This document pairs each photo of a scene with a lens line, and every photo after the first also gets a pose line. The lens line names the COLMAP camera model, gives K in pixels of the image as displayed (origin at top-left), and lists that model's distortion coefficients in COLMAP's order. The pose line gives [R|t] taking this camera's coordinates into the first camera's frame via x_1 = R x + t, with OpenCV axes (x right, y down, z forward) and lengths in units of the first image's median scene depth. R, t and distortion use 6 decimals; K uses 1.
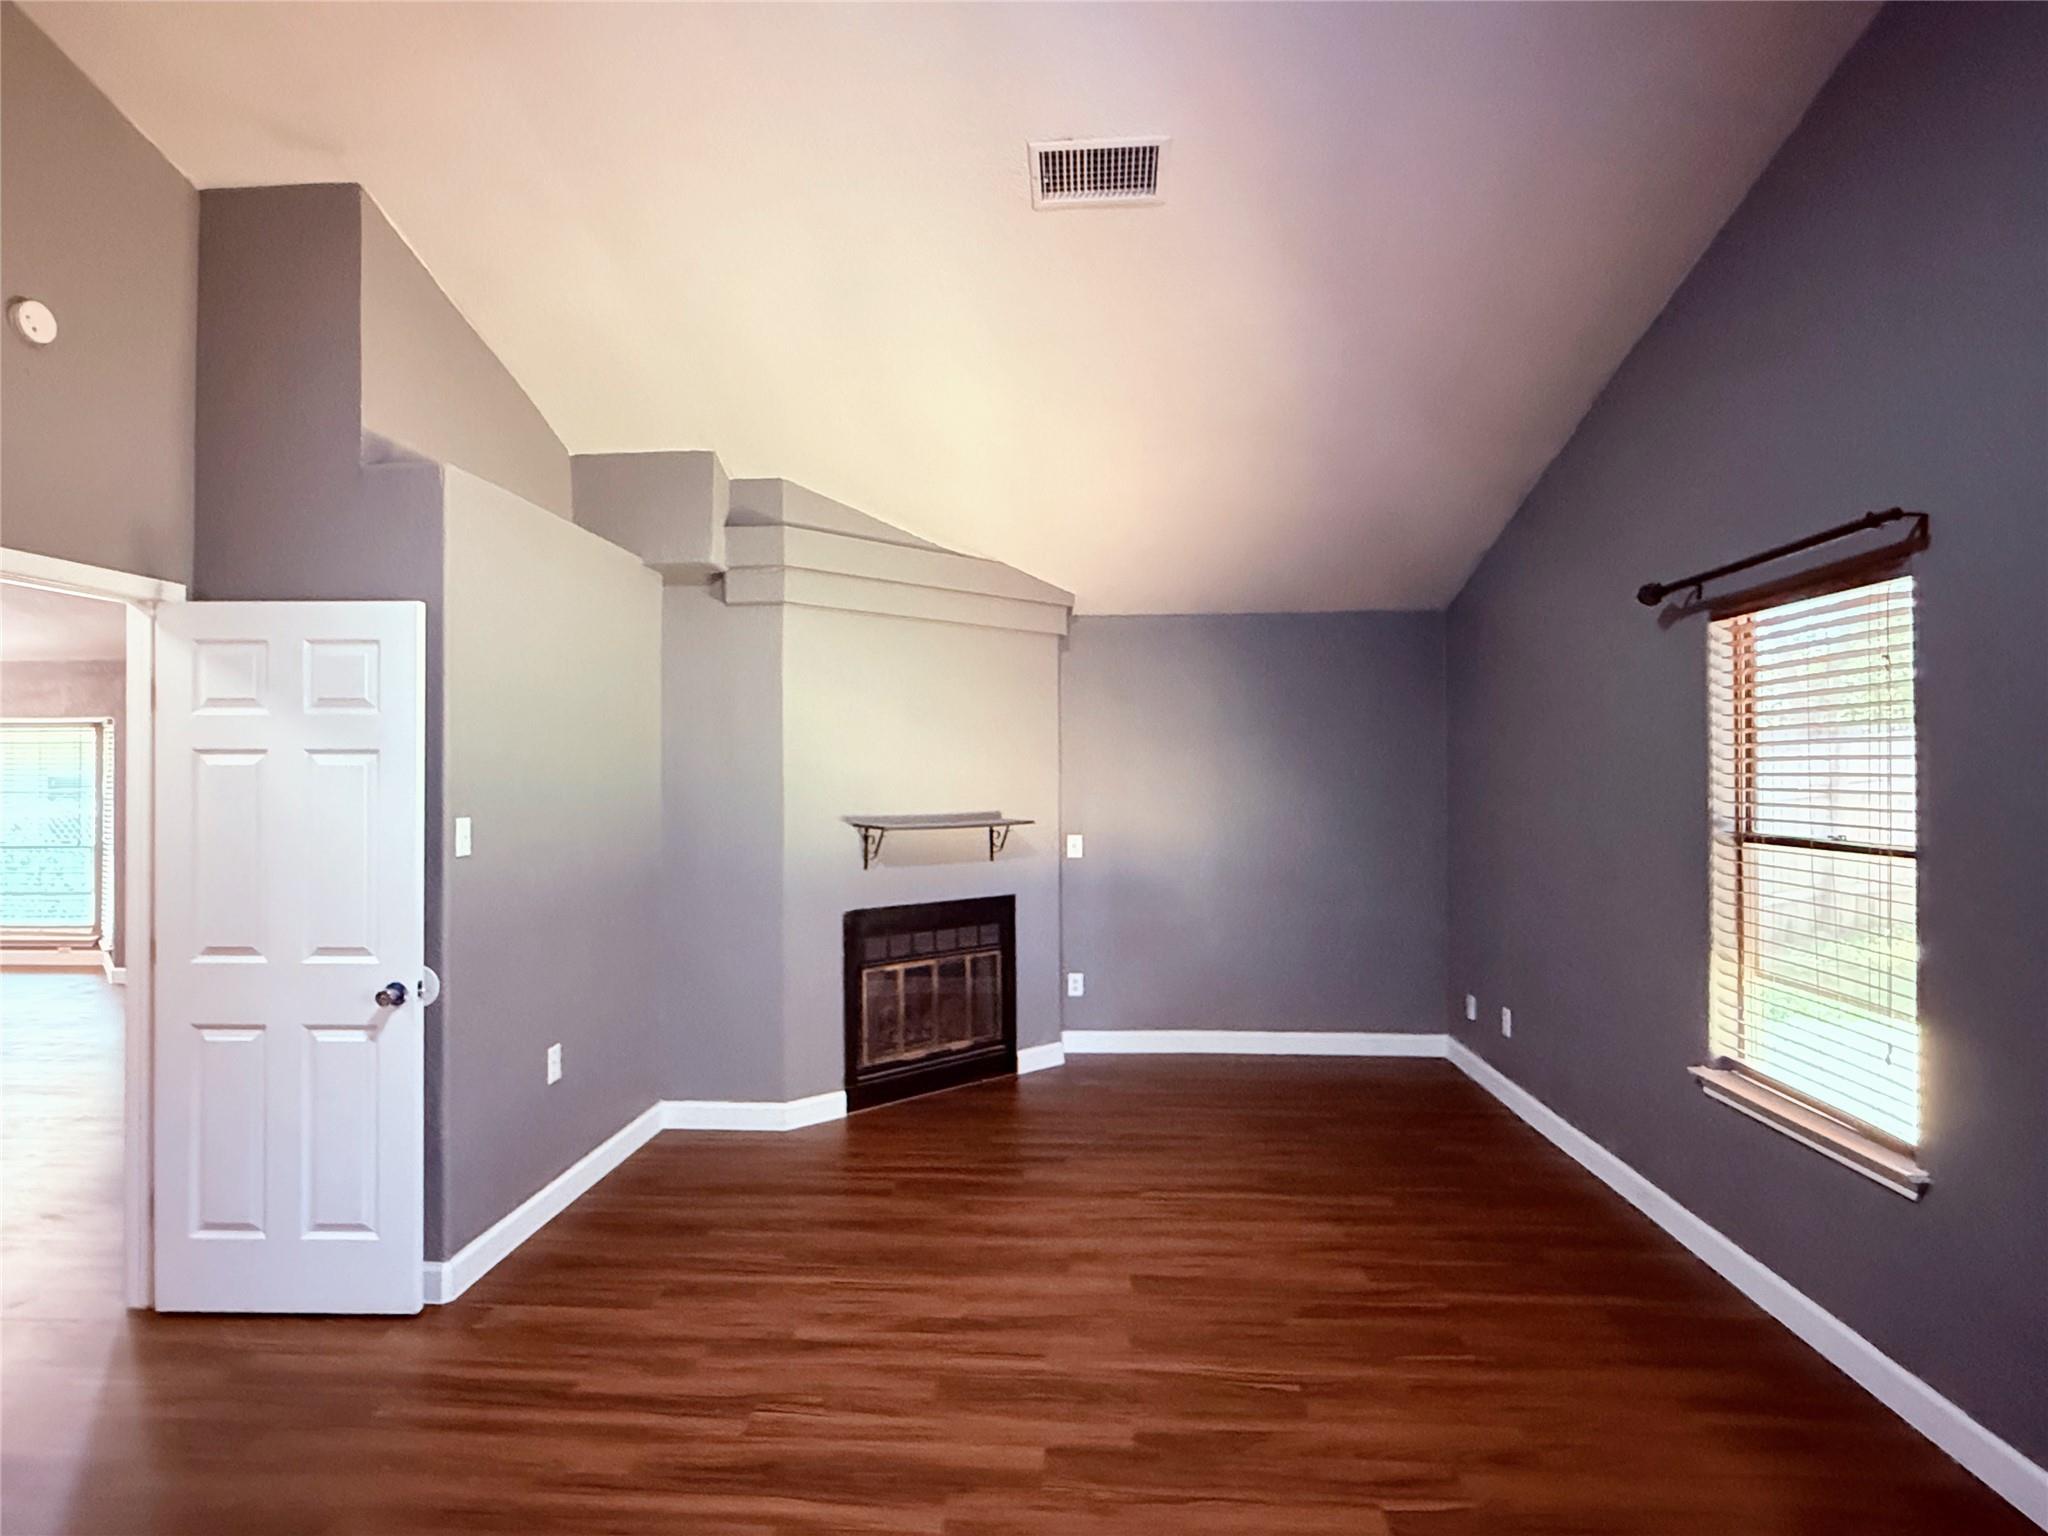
lens RADIAL K [[1108.5, 0, 1018.6], [0, 1108.5, 770.2], [0, 0, 1]] dist [0.000147, 0.000989]
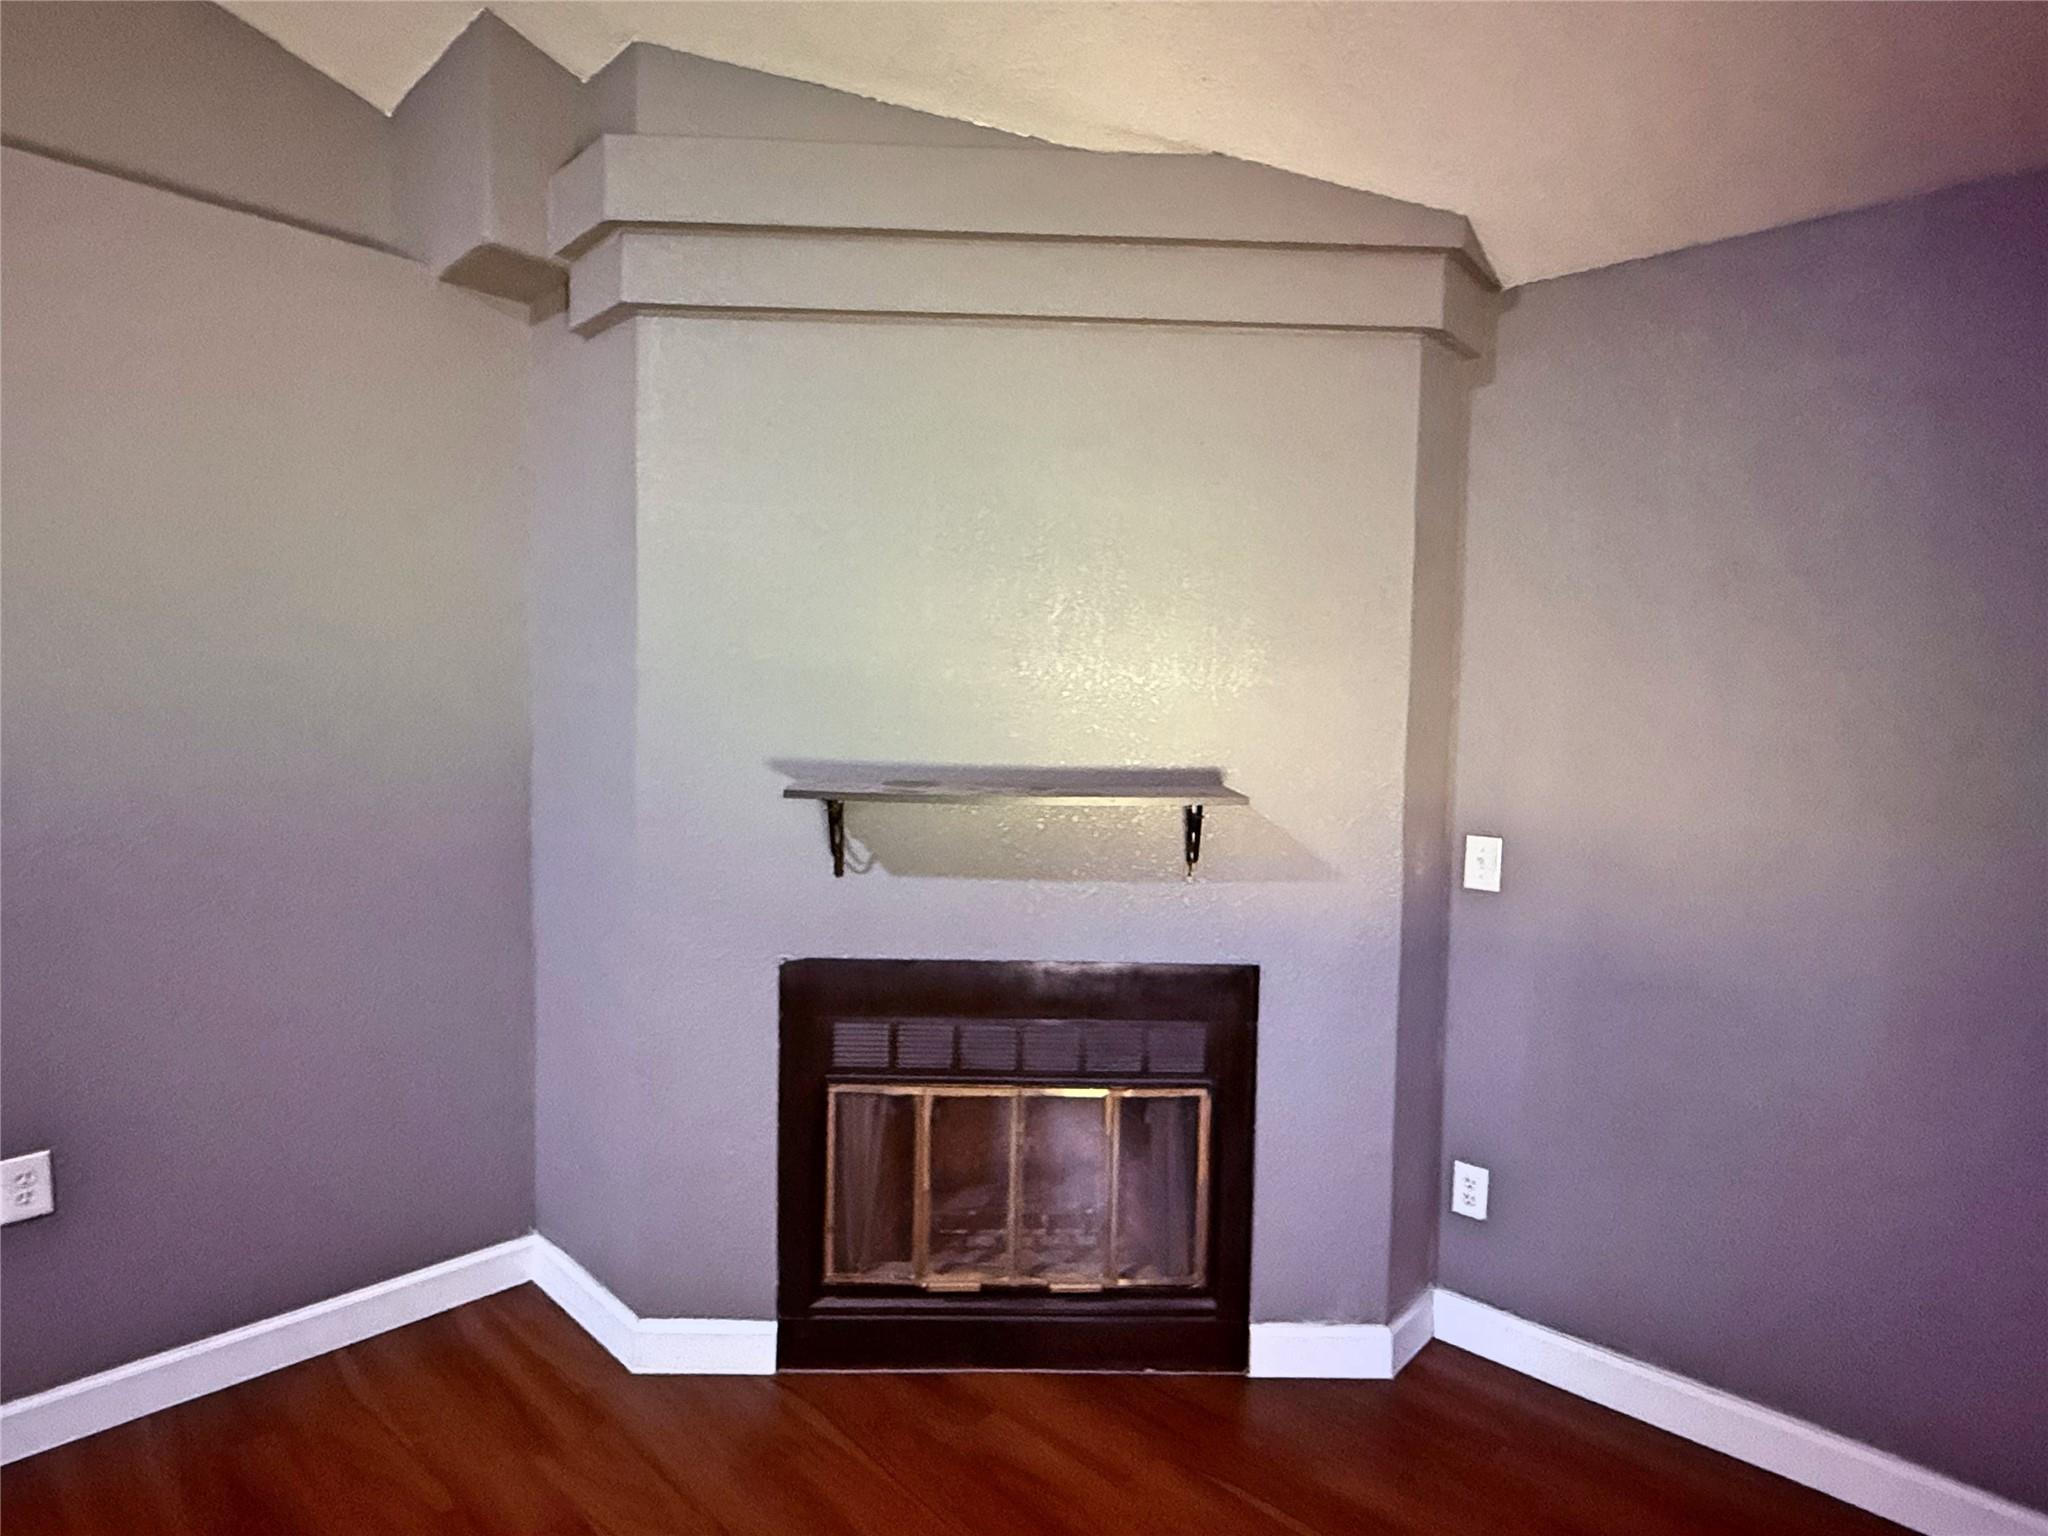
lens RADIAL K [[1108.5, 0, 1018.6], [0, 1108.5, 770.2], [0, 0, 1]] dist [0.000147, 0.000989]
pose [[0.760029, 0.059429, -0.647166, 0.236547], [-0.018697, 0.997397, 0.069633, 0.011618], [0.649620, -0.040823, 0.759162, 0.745389]]
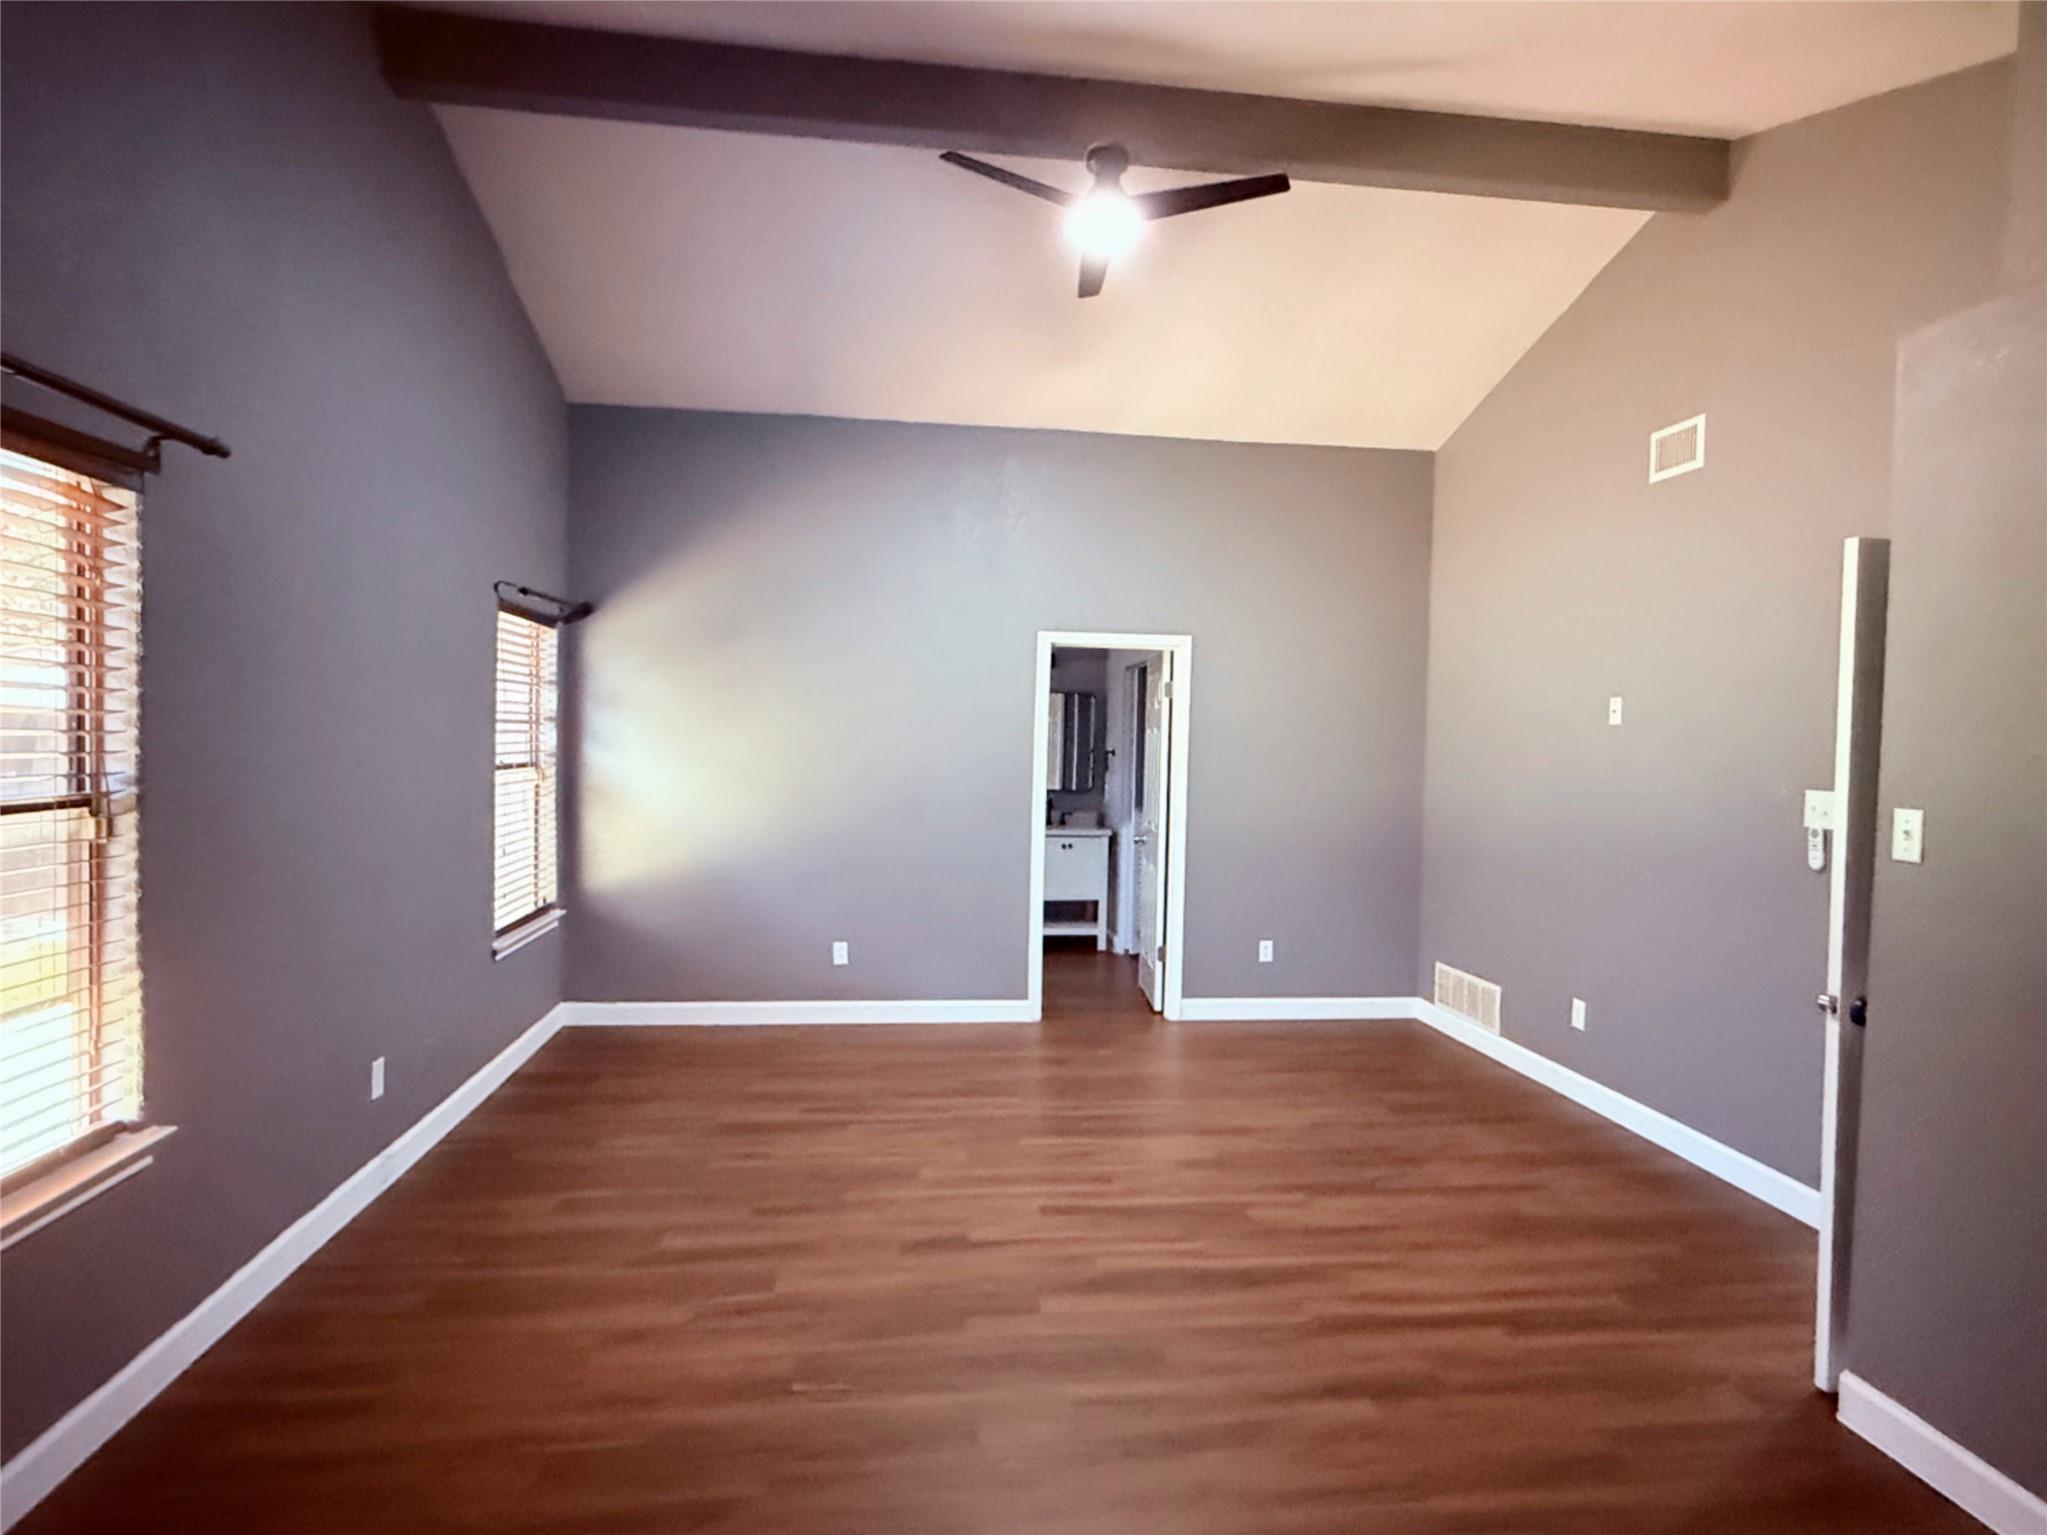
lens RADIAL K [[1107.9, 0, 1018.1], [0, 1107.9, 769.7], [0, 0, 1]] dist [0.000147, 0.000989]
pose [[-0.982342, -0.015609, -0.186443, 0.143816], [-0.020908, 0.999430, 0.026492, 0.007136], [0.185923, 0.029923, -0.982108, 1.113177]]
